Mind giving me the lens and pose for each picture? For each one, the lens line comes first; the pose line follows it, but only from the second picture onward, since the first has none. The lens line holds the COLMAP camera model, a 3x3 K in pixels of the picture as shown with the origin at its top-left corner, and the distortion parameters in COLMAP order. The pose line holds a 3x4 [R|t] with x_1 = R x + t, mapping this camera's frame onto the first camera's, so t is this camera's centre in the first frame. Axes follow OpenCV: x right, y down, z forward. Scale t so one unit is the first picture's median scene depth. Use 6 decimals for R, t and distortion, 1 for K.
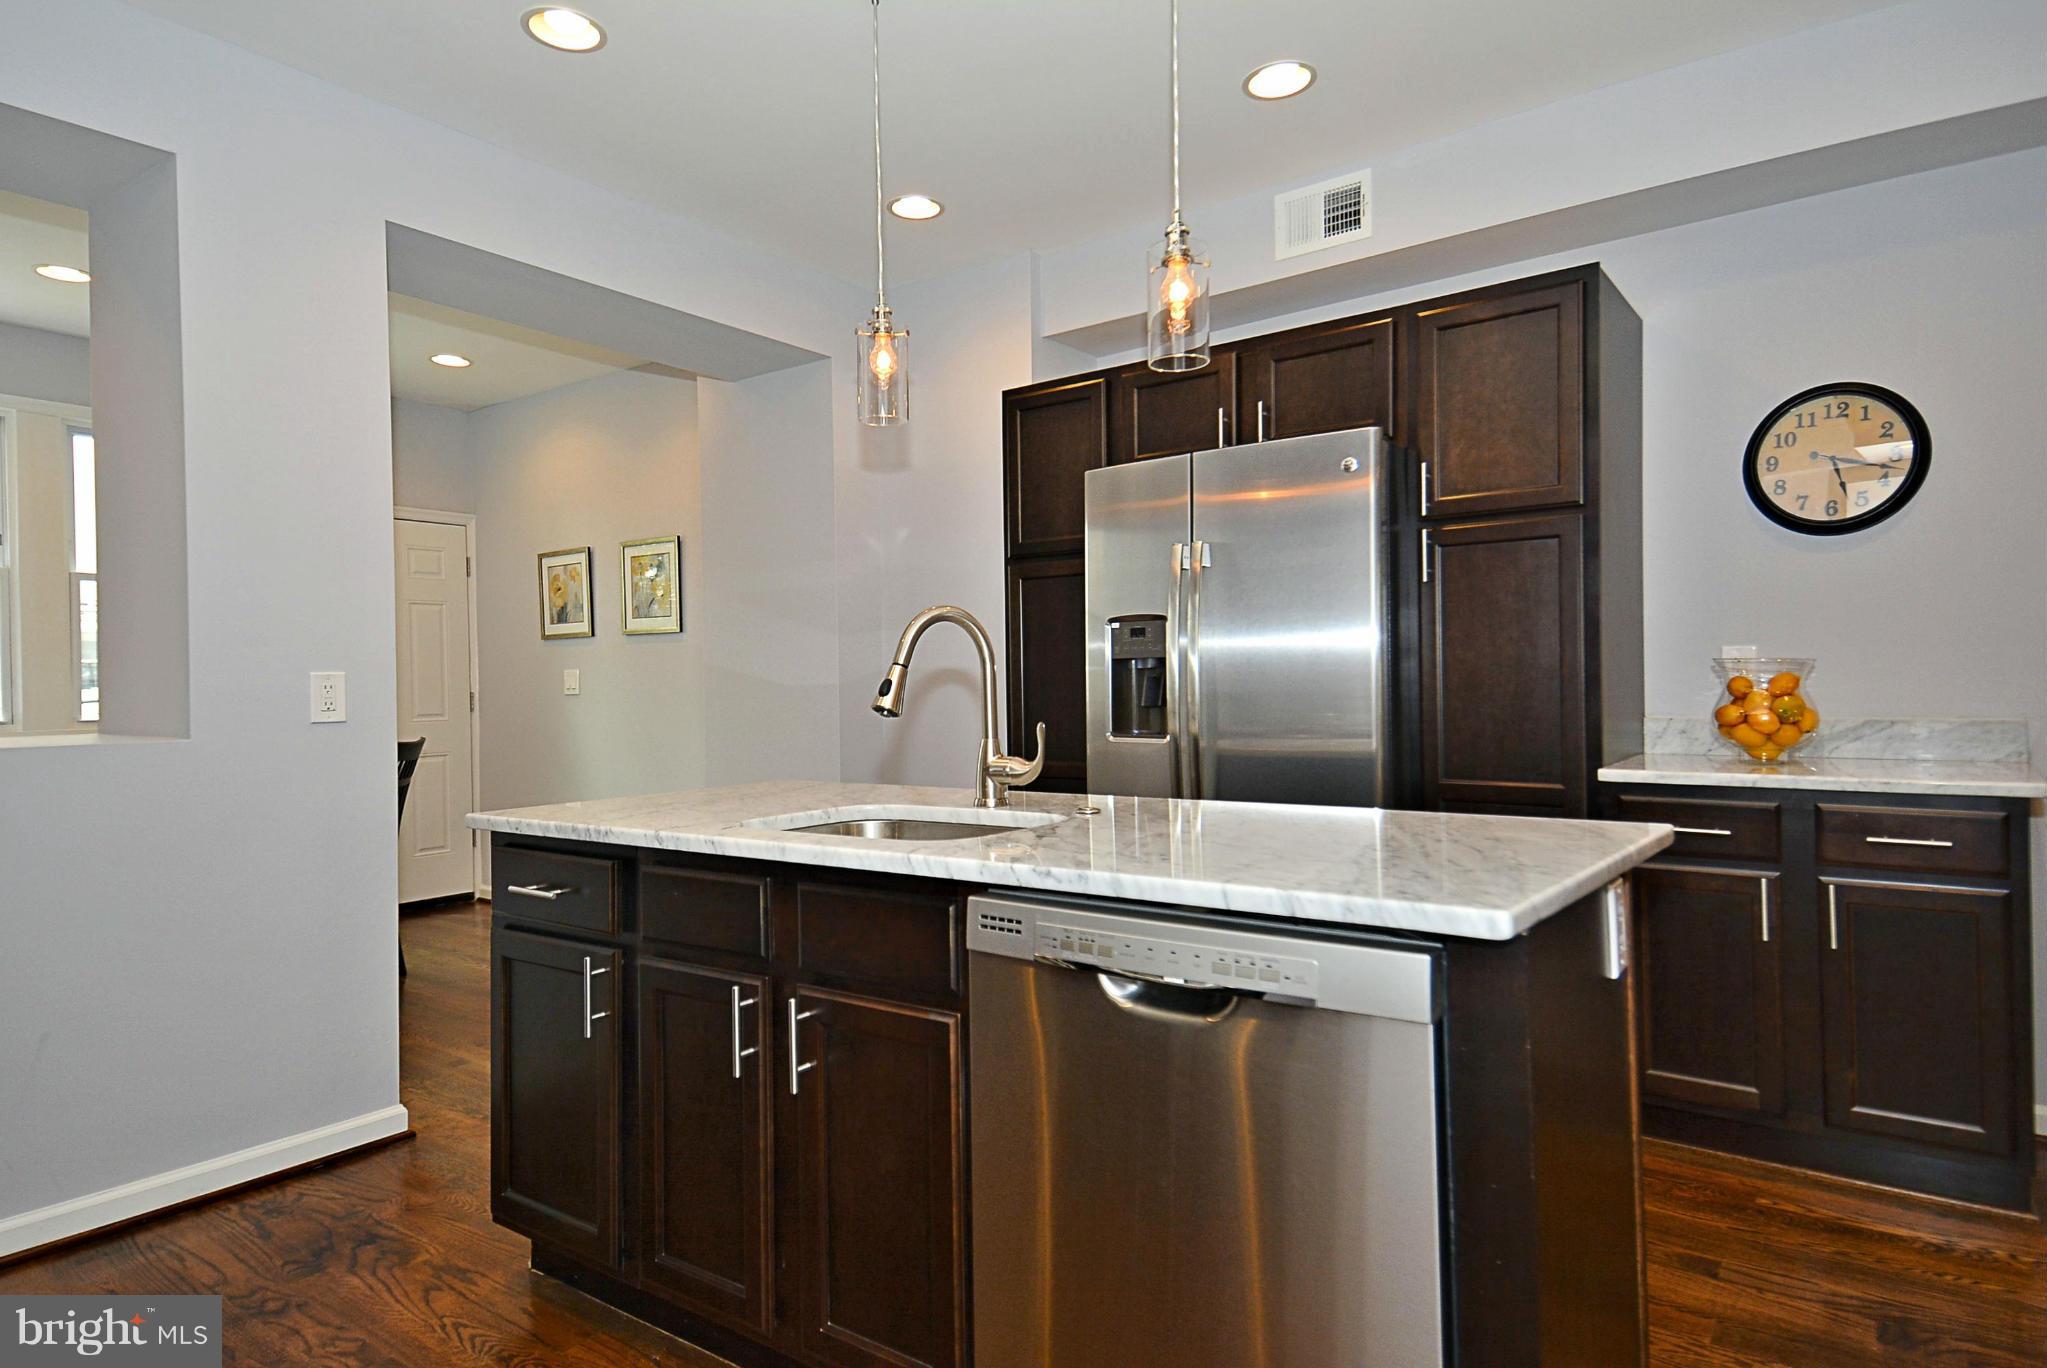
lens RADIAL K [[1175.5, 0, 1023.5], [0, 1175.5, 684.0], [0, 0, 1]] dist [0.071895, -0.040643]
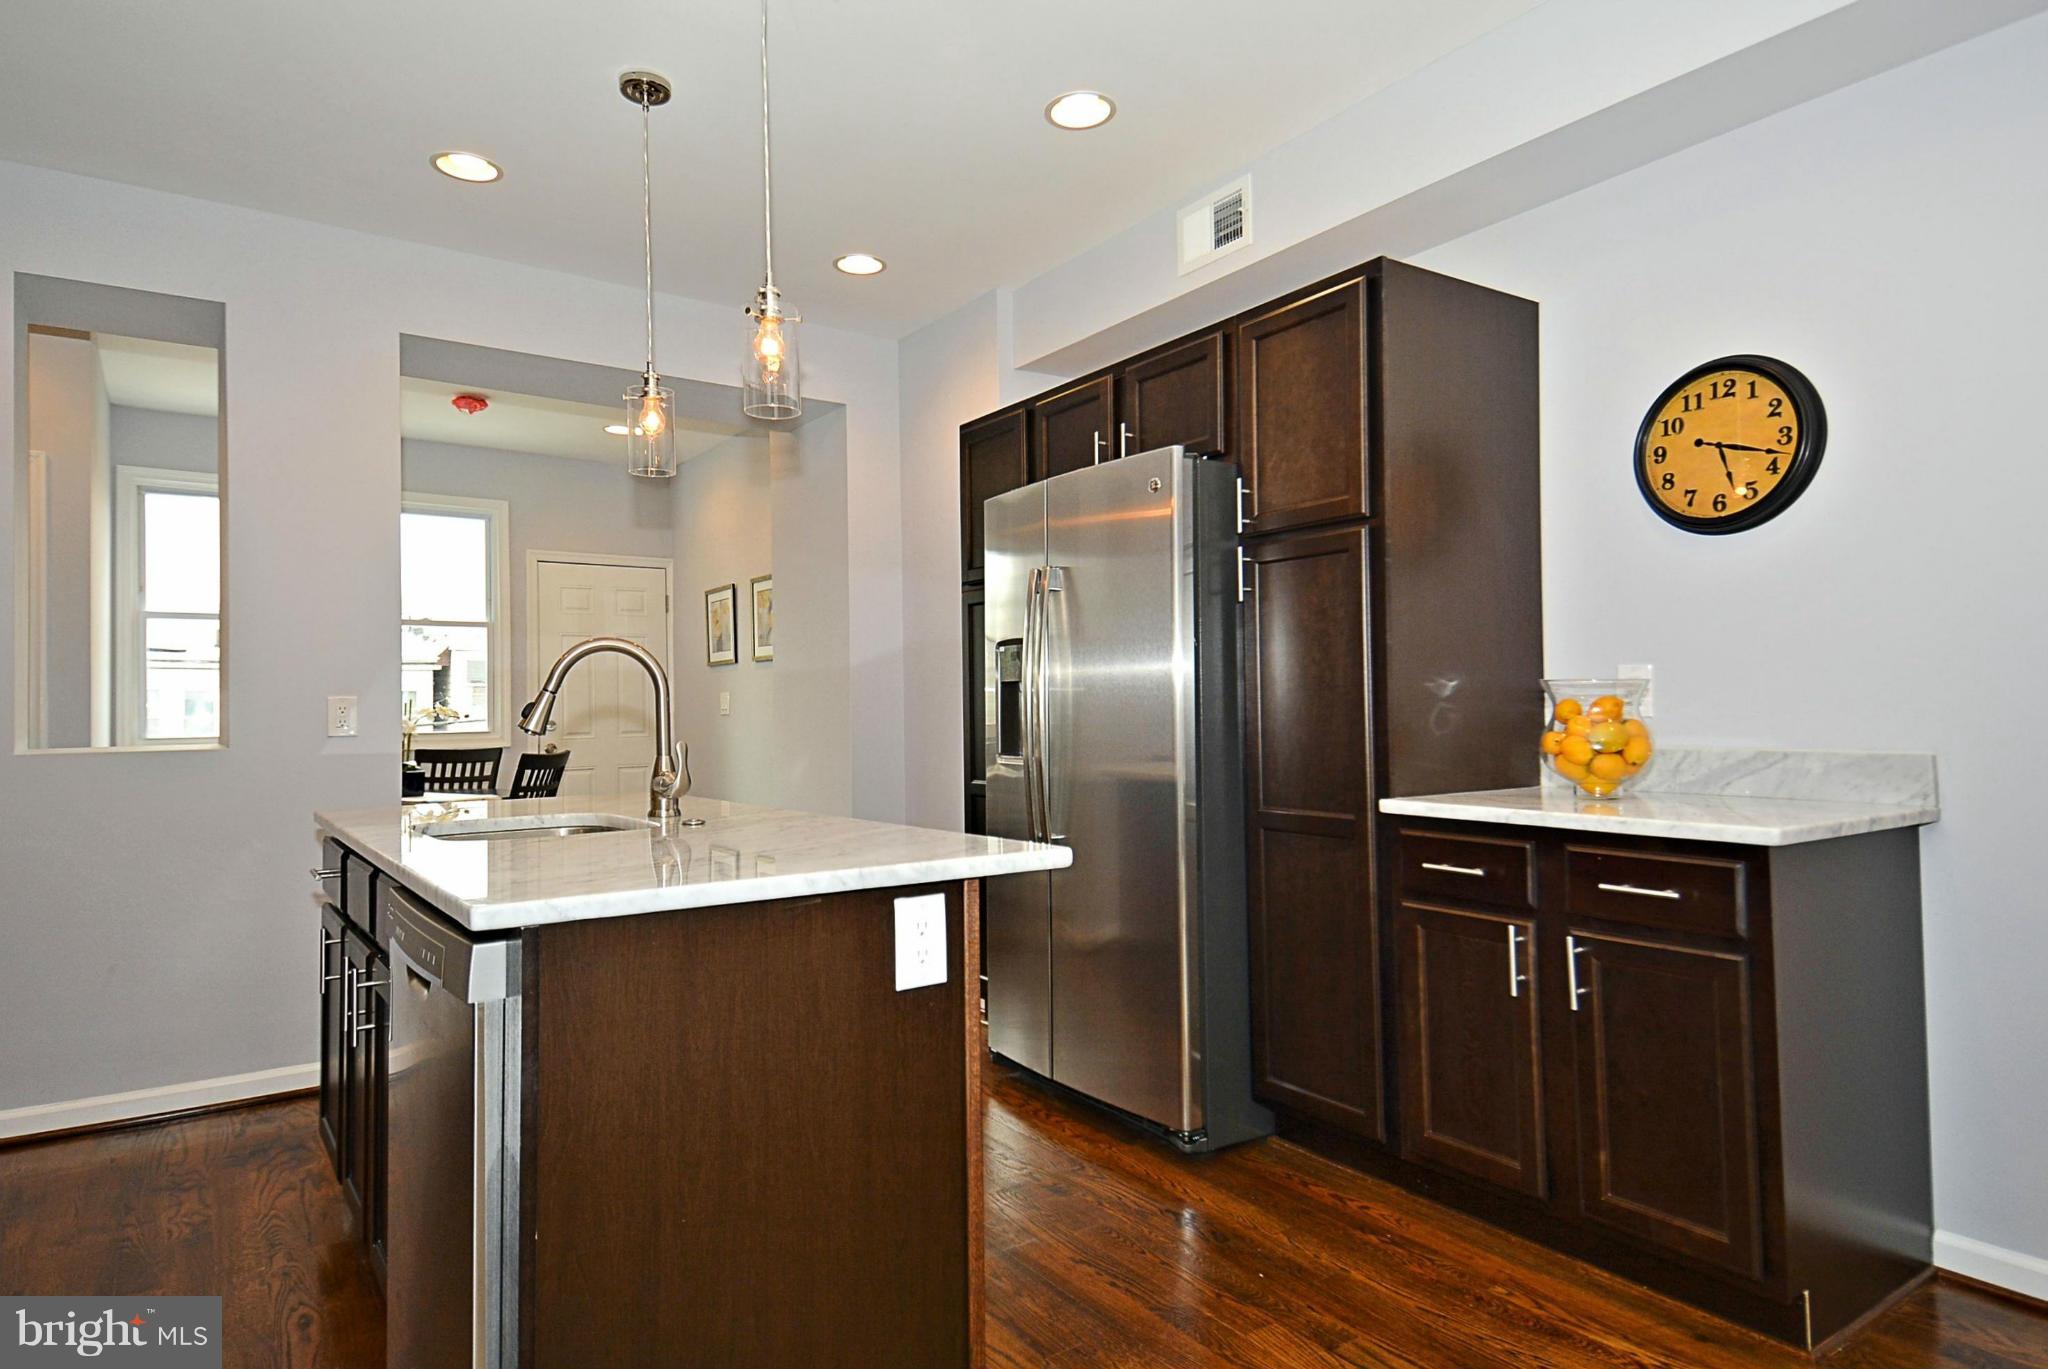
lens RADIAL K [[1205.6, 0, 1024.8], [0, 1205.6, 679.7], [0, 0, 1]] dist [0.044604, -0.001003]
pose [[0.944402, -0.006433, -0.328731, 0.489153], [-0.000164, 0.999799, -0.020037, -0.002906], [0.328794, 0.018977, 0.944211, 0.018774]]
